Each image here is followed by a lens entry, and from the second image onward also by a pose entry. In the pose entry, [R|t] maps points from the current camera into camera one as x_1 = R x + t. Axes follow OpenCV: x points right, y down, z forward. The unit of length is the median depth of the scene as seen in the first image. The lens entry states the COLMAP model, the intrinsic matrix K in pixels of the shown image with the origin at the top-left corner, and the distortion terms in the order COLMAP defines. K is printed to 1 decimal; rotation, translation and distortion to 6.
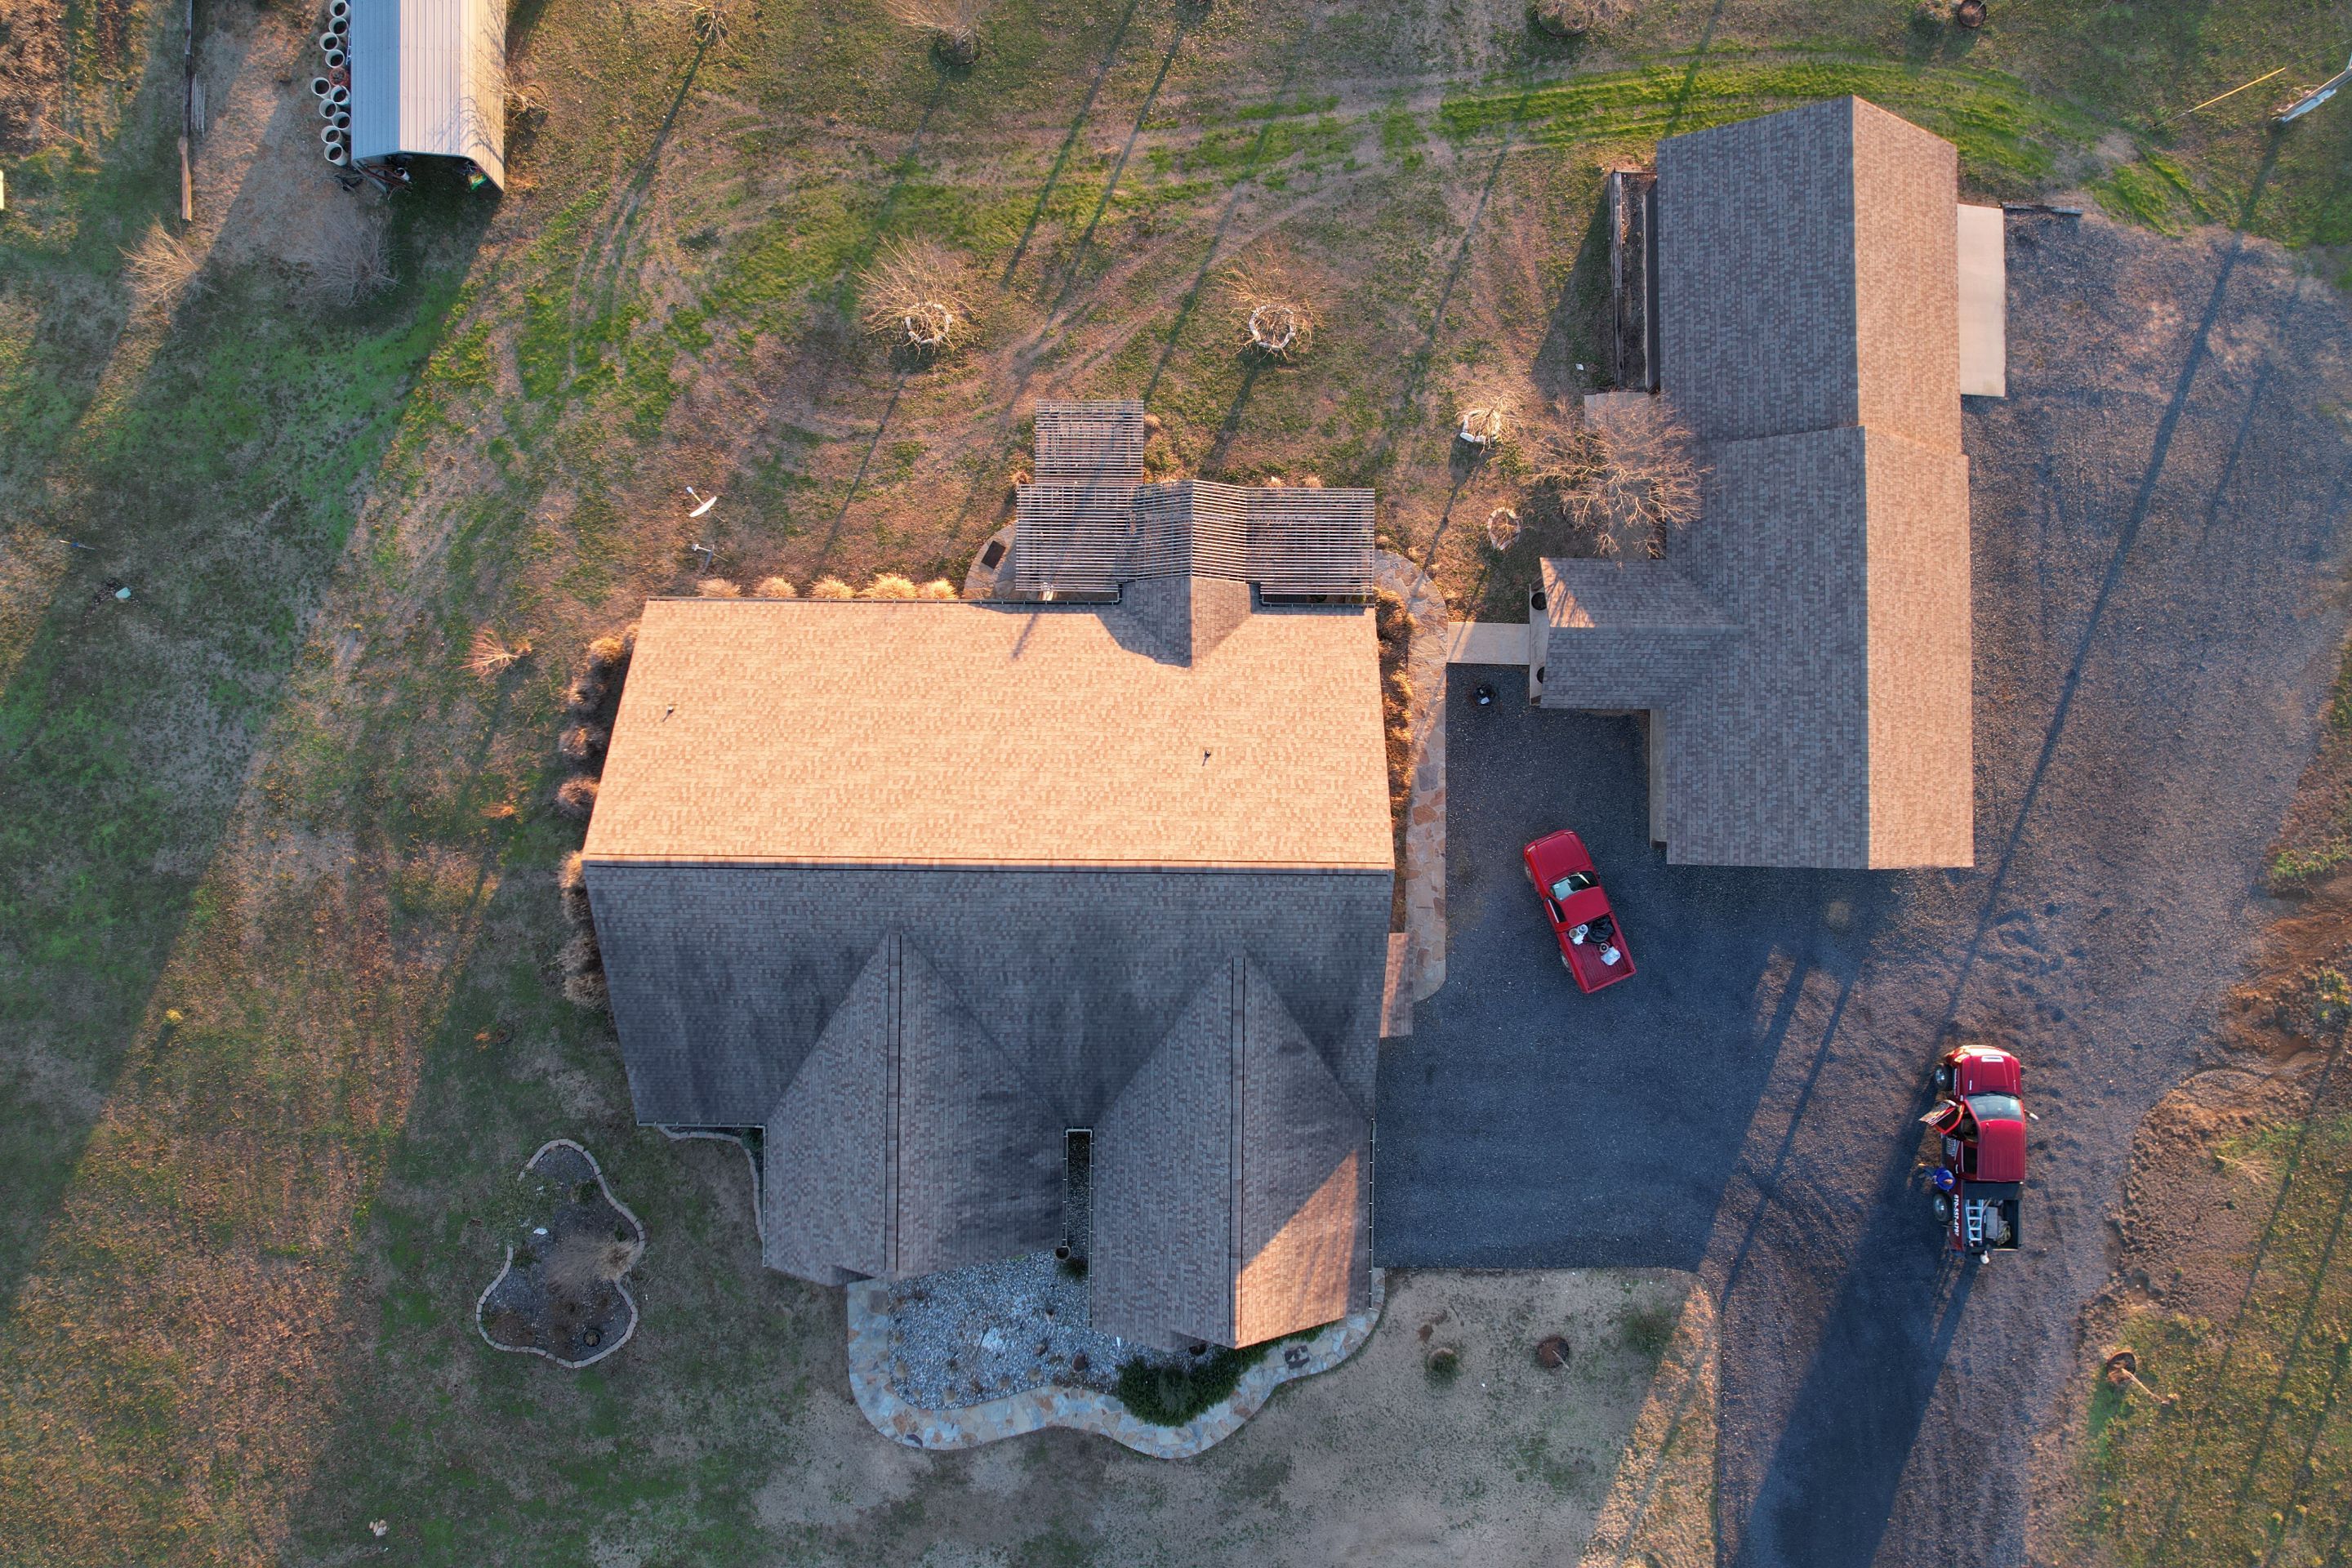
lens RADIAL K [[1505.1, 0, 1181.2], [0, 1505.1, 765.4], [0, 0, 1]] dist [-0.078545, 0.071764]
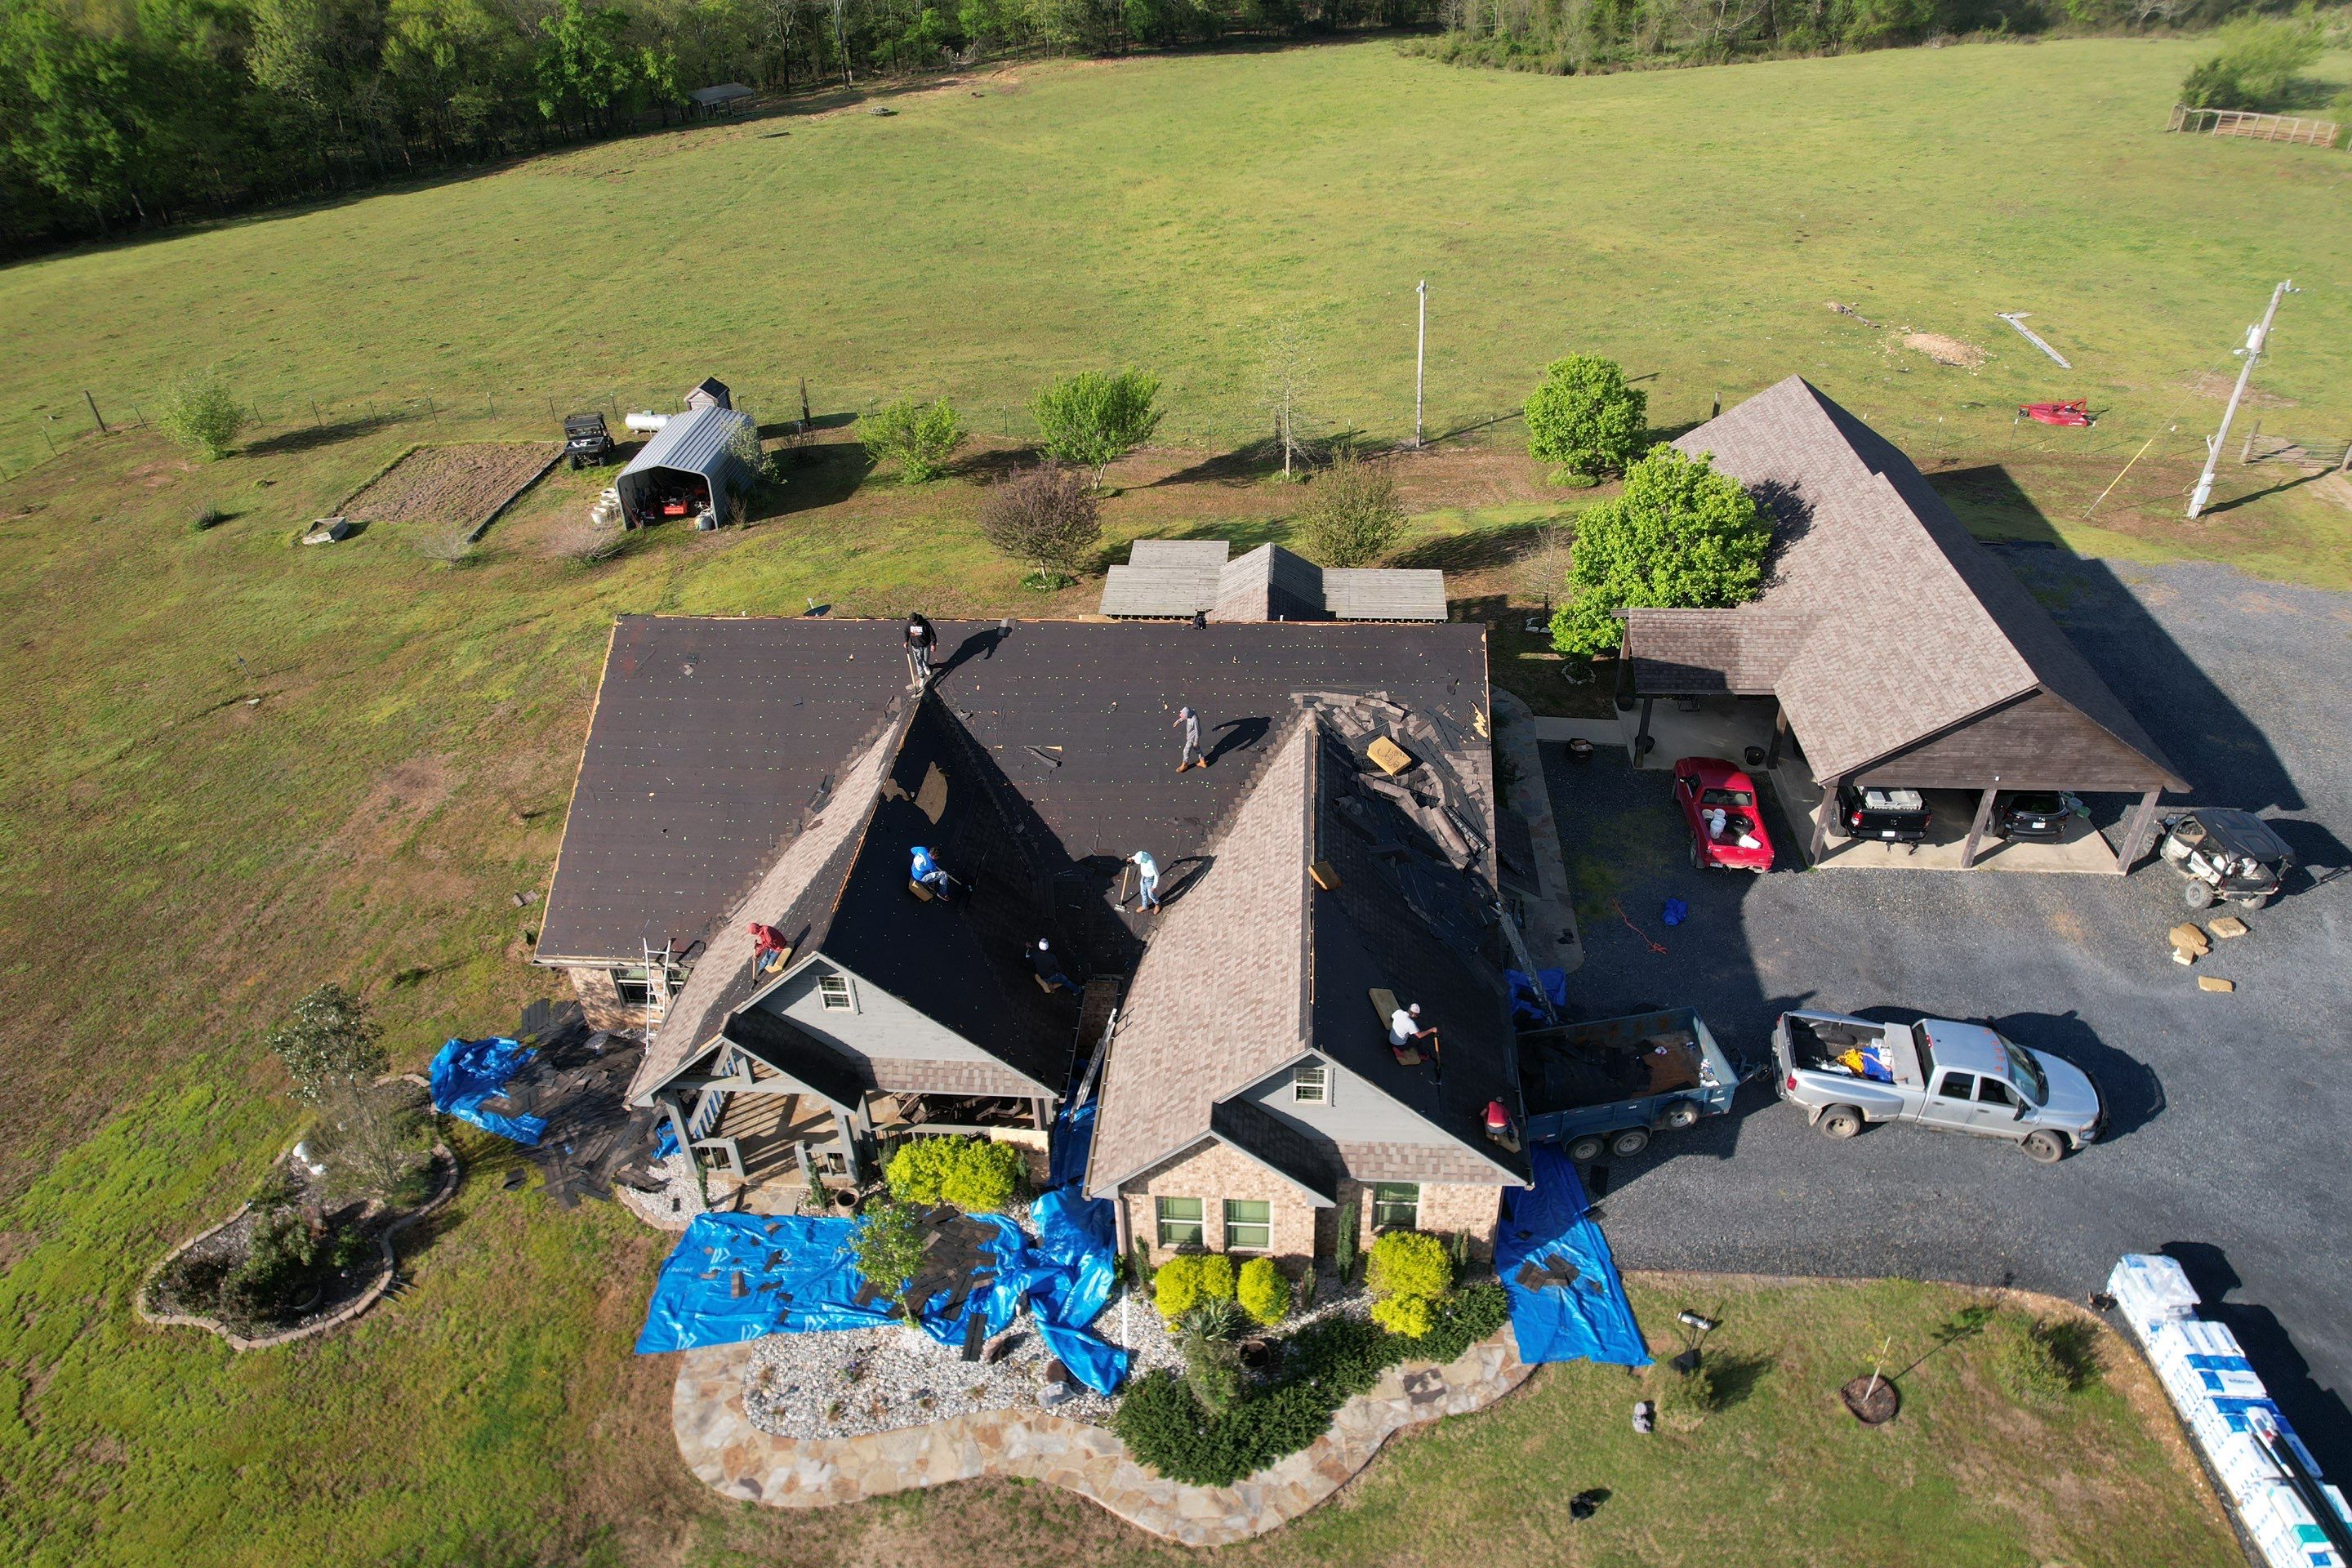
lens RADIAL K [[1505.1, 0, 1181.2], [0, 1505.1, 765.4], [0, 0, 1]] dist [-0.078545, 0.071764]
pose [[0.997175, 0.008656, -0.074610, 0.023572], [-0.065072, 0.595656, -0.800600, 0.727958], [0.037511, 0.803193, 0.594536, 0.447882]]
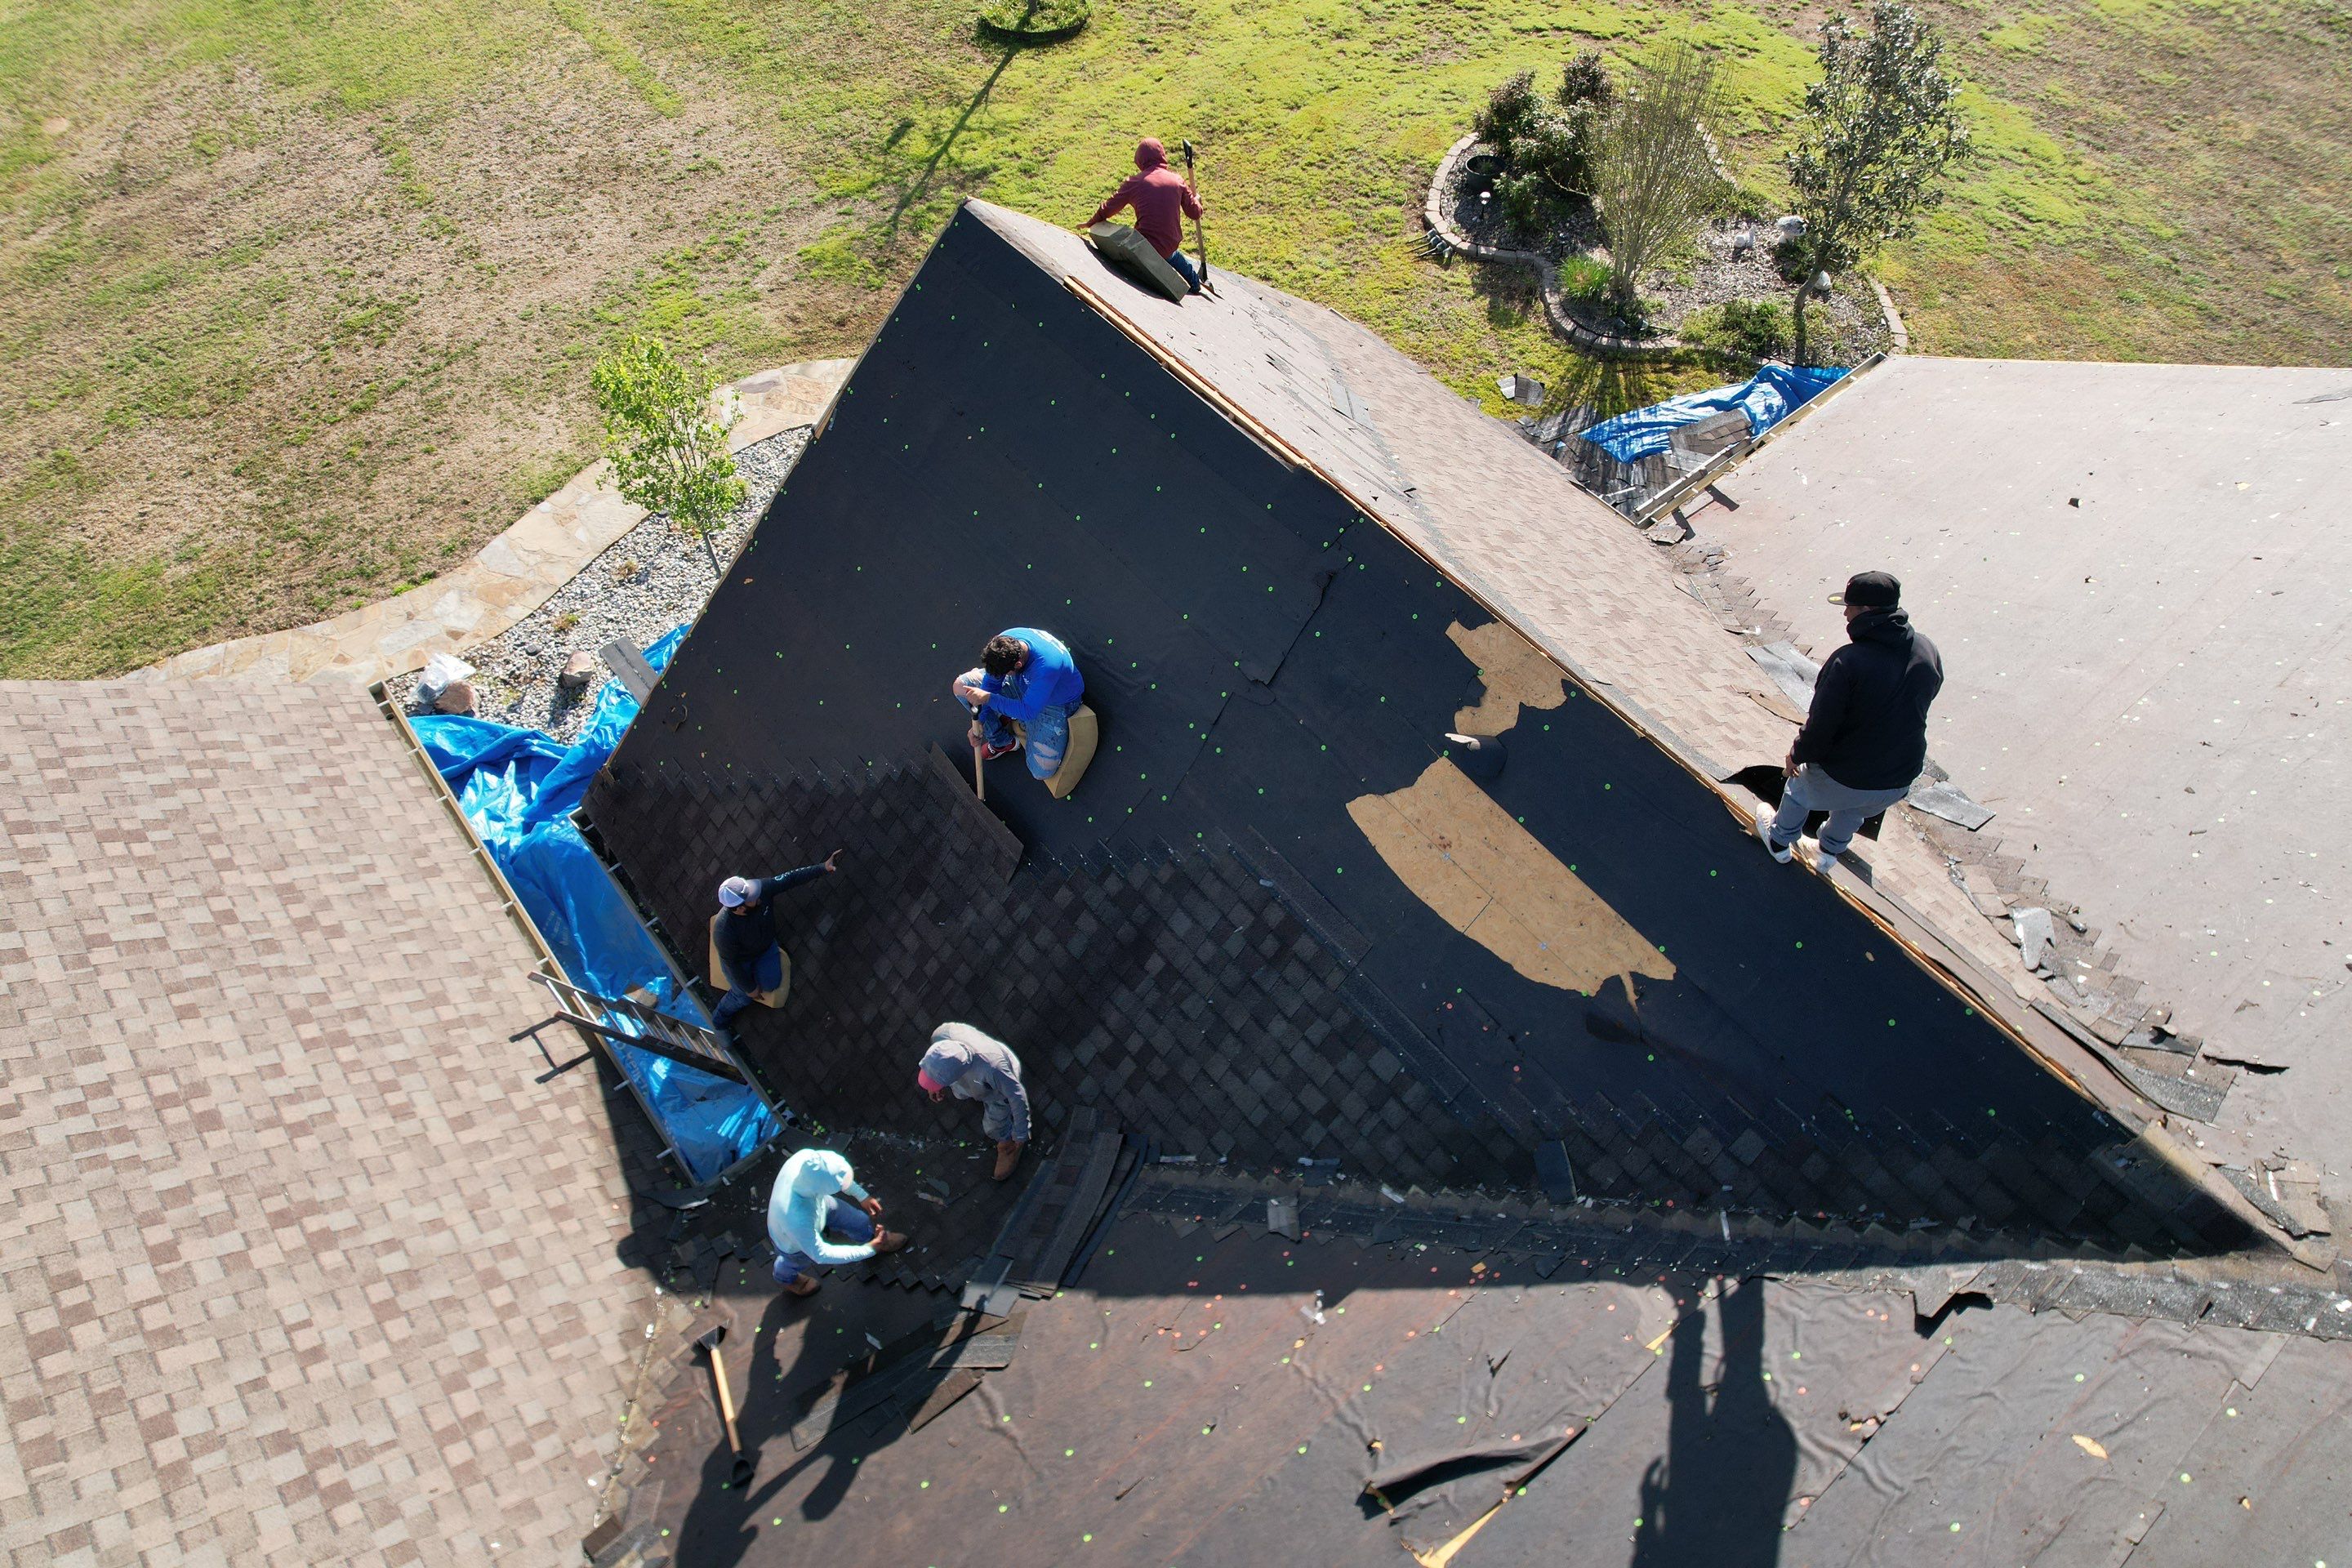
lens RADIAL K [[1505.1, 0, 1181.2], [0, 1505.1, 765.4], [0, 0, 1]] dist [-0.078545, 0.071764]
pose [[-0.768128, 0.530154, -0.359048, -0.065058], [-0.639003, -0.599101, 0.482445, 0.117062], [0.040664, 0.600012, 0.798957, 0.733941]]
